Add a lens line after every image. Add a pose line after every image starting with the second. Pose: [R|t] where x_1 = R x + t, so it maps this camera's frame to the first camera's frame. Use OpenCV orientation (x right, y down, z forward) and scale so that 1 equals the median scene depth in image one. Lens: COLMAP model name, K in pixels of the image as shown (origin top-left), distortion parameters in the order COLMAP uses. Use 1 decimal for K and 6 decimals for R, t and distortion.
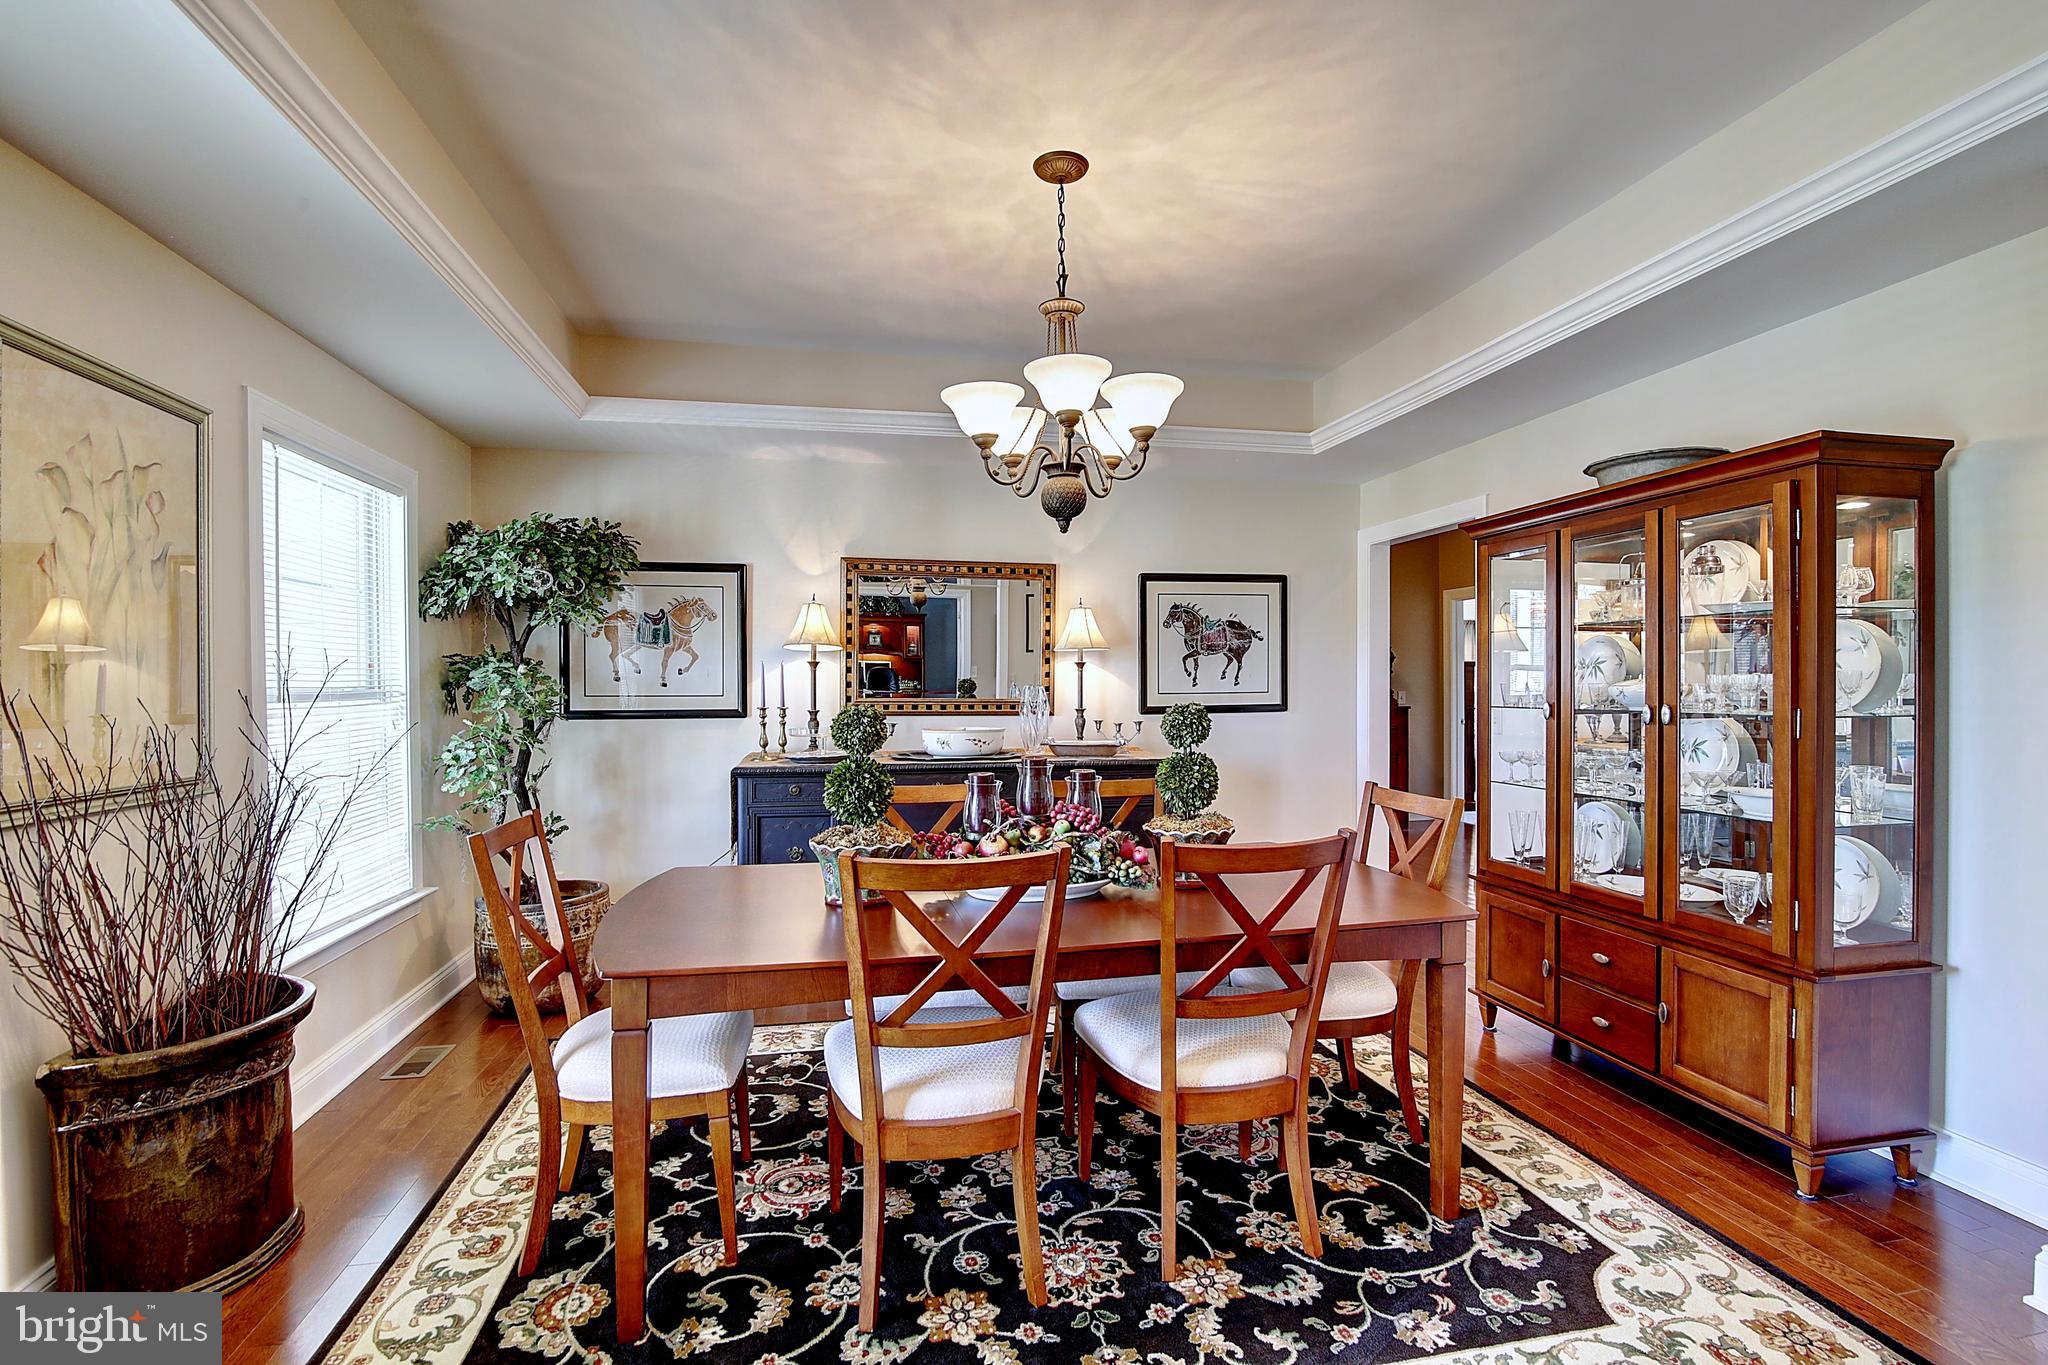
lens RADIAL K [[941.0, 0, 1025.5], [0, 941.0, 686.9], [0, 0, 1]] dist [-0.017208, 0.000025]
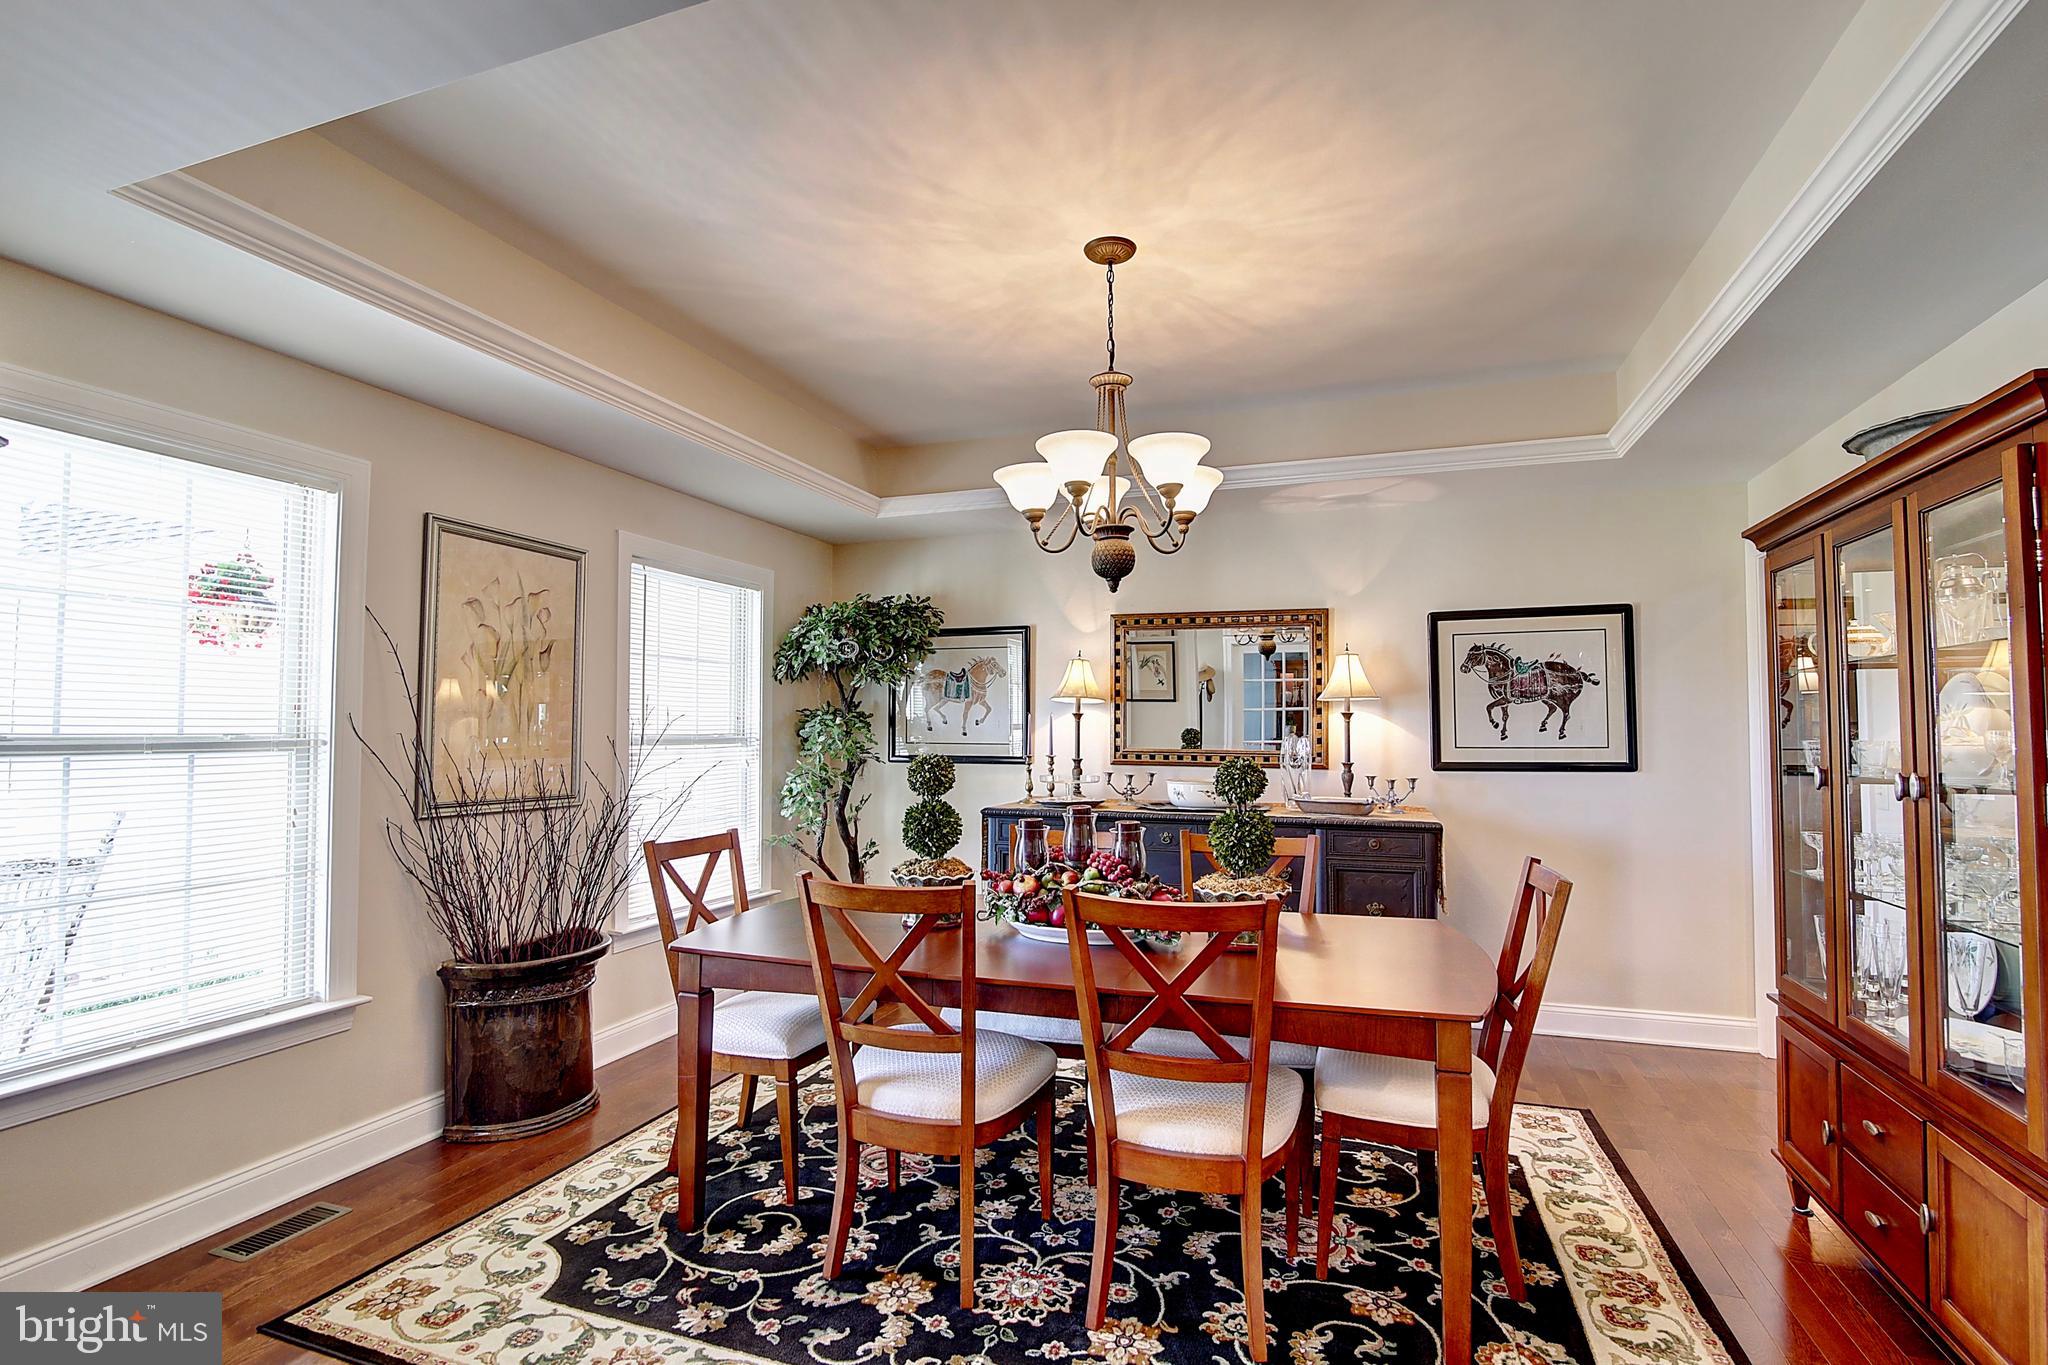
lens RADIAL K [[972.7, 0, 1028.4], [0, 972.7, 687.1], [0, 0, 1]] dist [-0.018017, 0.000483]
pose [[0.854577, -0.017858, -0.519018, 0.471646], [-0.007911, 0.998845, -0.047393, -0.005652], [0.519265, 0.044607, 0.853449, 0.030990]]
